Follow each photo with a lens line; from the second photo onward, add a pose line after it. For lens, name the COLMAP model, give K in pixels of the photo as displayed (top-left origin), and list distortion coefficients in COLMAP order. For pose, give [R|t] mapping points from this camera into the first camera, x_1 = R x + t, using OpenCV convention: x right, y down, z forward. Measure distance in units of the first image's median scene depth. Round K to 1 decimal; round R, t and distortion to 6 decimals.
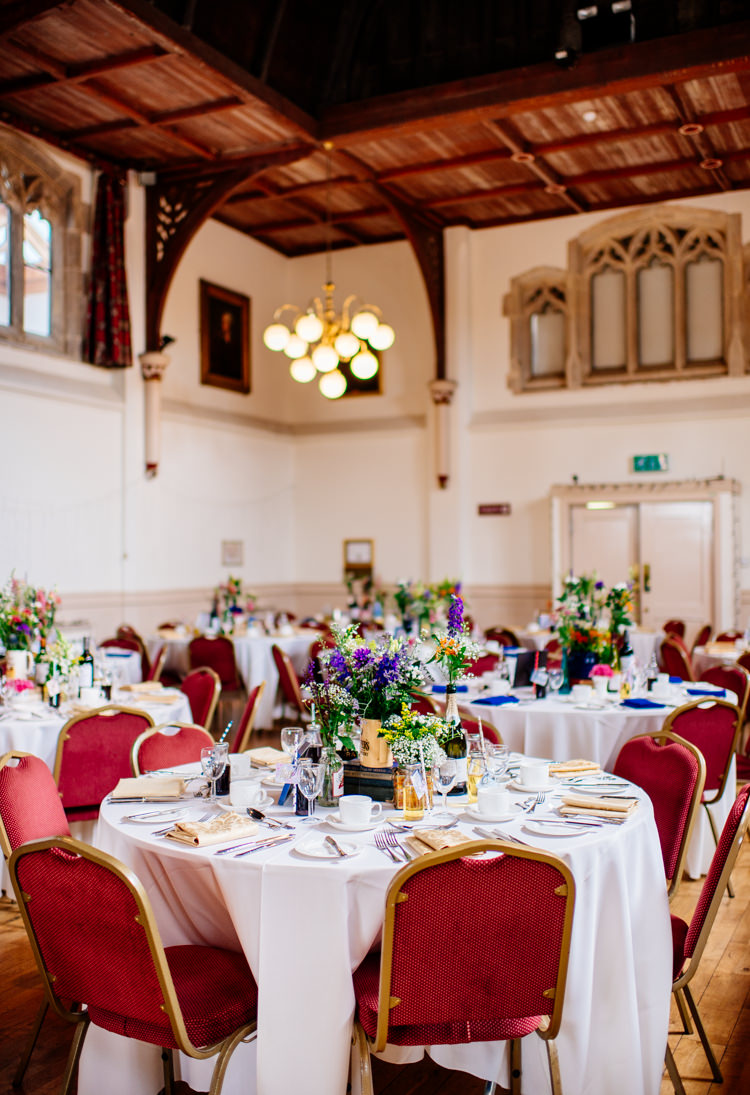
lens RADIAL K [[1138.0, 0, 410.8], [0, 1138.0, 525.3], [0, 0, 1]] dist [0.007018, 0.014022]
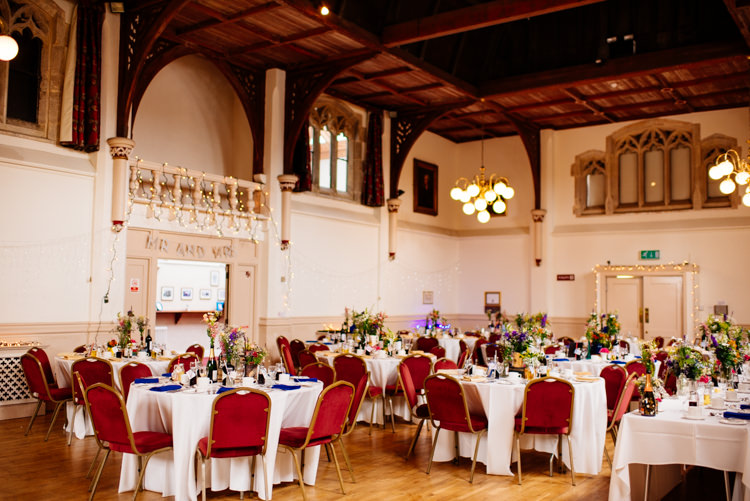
lens RADIAL K [[742.7, 0, 388.4], [0, 742.7, 250.5], [0, 0, 1]] dist [0.000010, 0.012015]
pose [[0.985602, 0.009439, -0.168819, -0.011044], [-0.015814, 0.999210, -0.036458, -0.010559], [0.168342, 0.038602, 0.984973, -0.314977]]
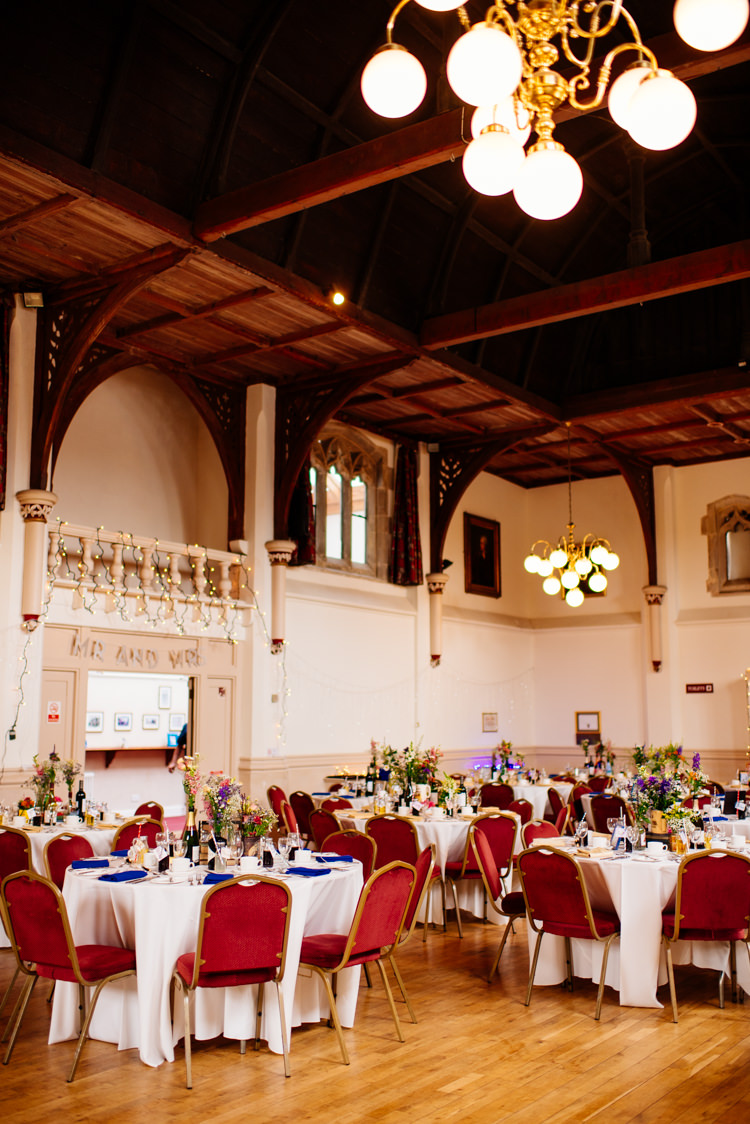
lens RADIAL K [[1113.0, 0, 397.3], [0, 1113.0, 562.6], [0, 0, 1]] dist [0.000010, 0.012015]
pose [[0.983252, -0.020430, -0.181103, -0.033526], [-0.000271, 0.993532, -0.113553, -0.014004], [0.182252, 0.111700, 0.976887, -0.310285]]
